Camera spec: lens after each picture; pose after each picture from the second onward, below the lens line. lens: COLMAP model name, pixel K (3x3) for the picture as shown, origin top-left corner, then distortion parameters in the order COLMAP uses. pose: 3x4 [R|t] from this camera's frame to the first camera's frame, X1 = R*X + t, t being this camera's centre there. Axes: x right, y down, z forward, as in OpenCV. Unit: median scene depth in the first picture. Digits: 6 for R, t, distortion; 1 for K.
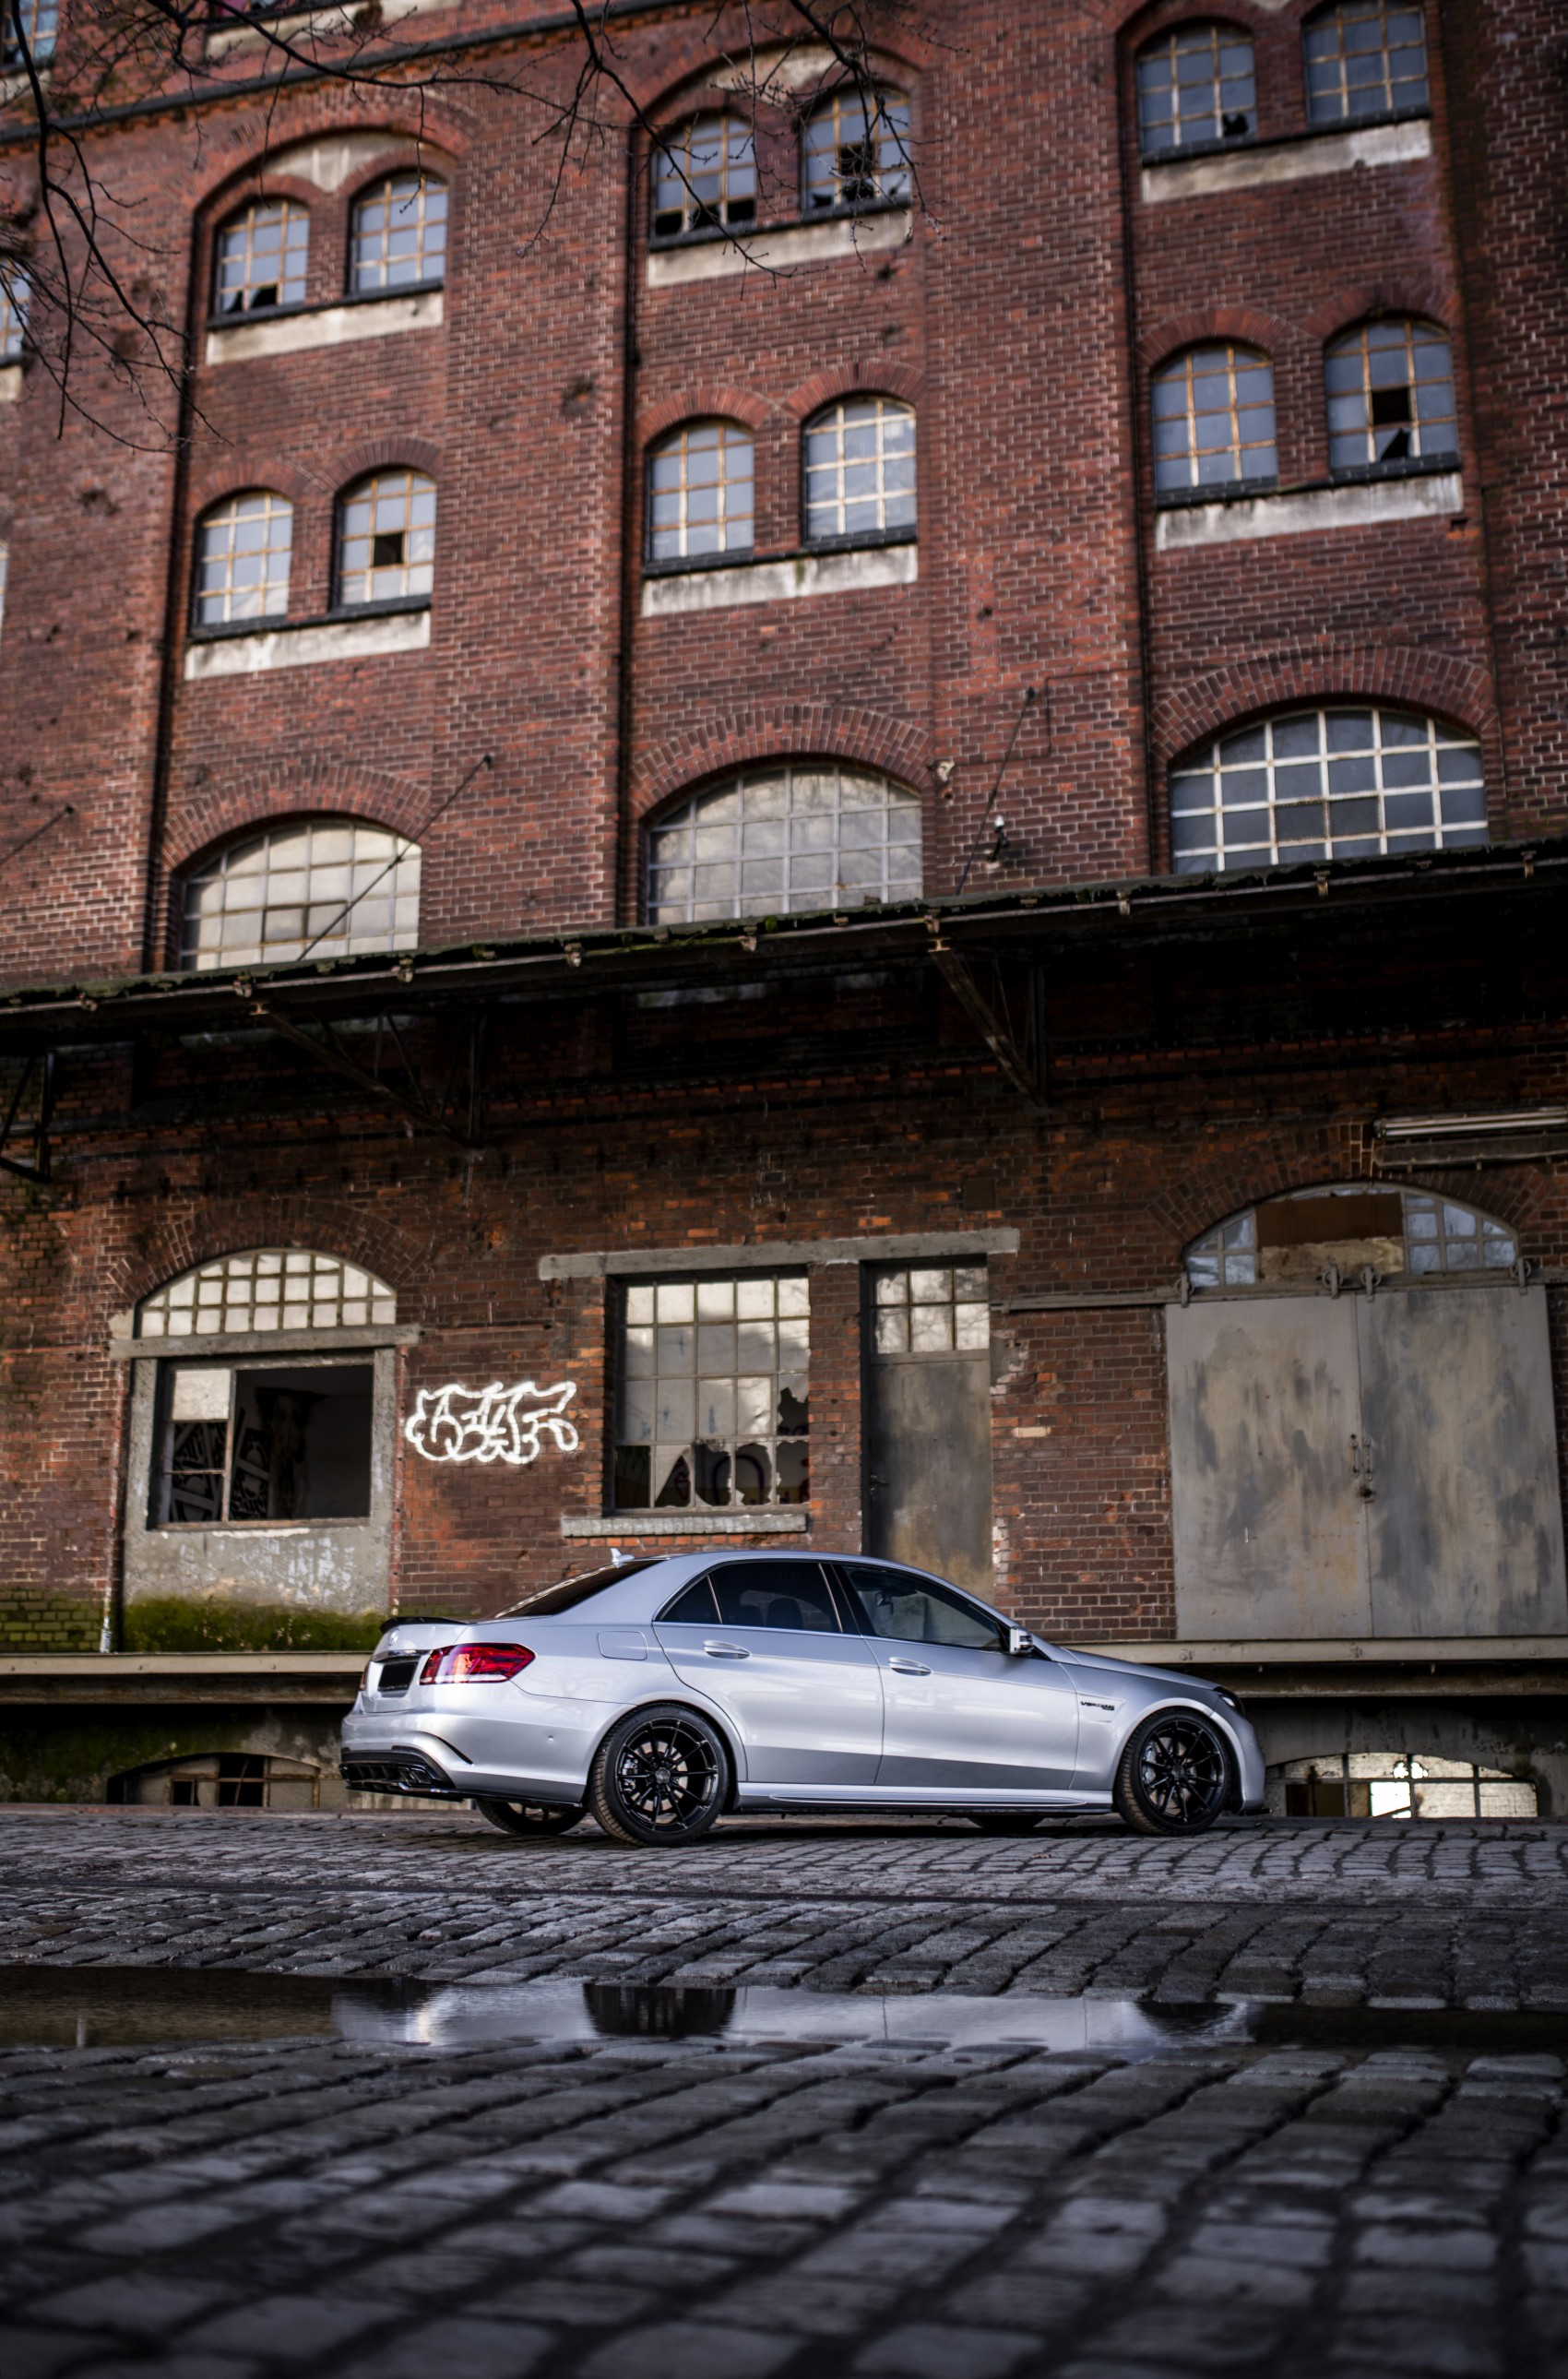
lens RADIAL K [[2375.9, 0, 782.9], [0, 2375.9, 1201.3], [0, 0, 1]] dist [-0.071779, 0.112956]
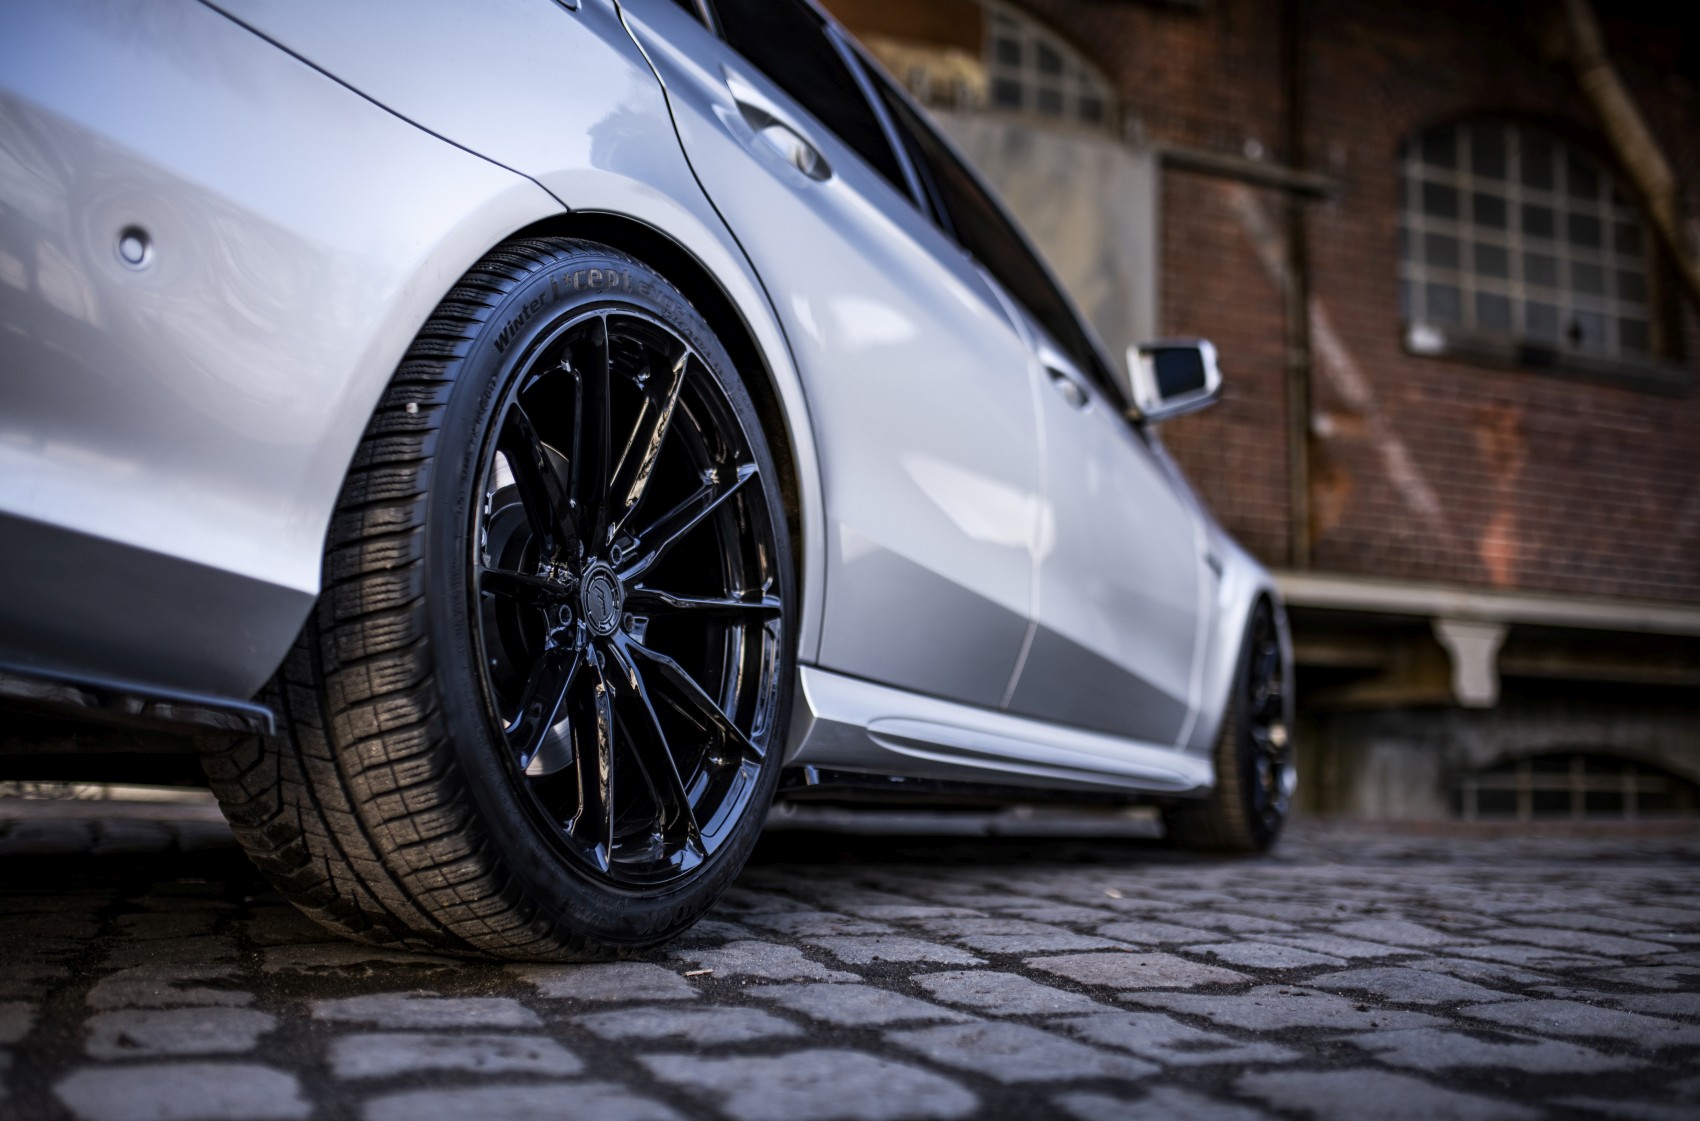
lens RADIAL K [[1653.3, 0, 842.0], [0, 1653.3, 559.6], [0, 0, 1]] dist [-0.070668, 0.107338]
pose [[0.778492, 0.103097, 0.619130, -0.074943], [-0.167484, 0.984772, 0.046610, 0.141136], [-0.604897, -0.139980, 0.783904, 0.539525]]
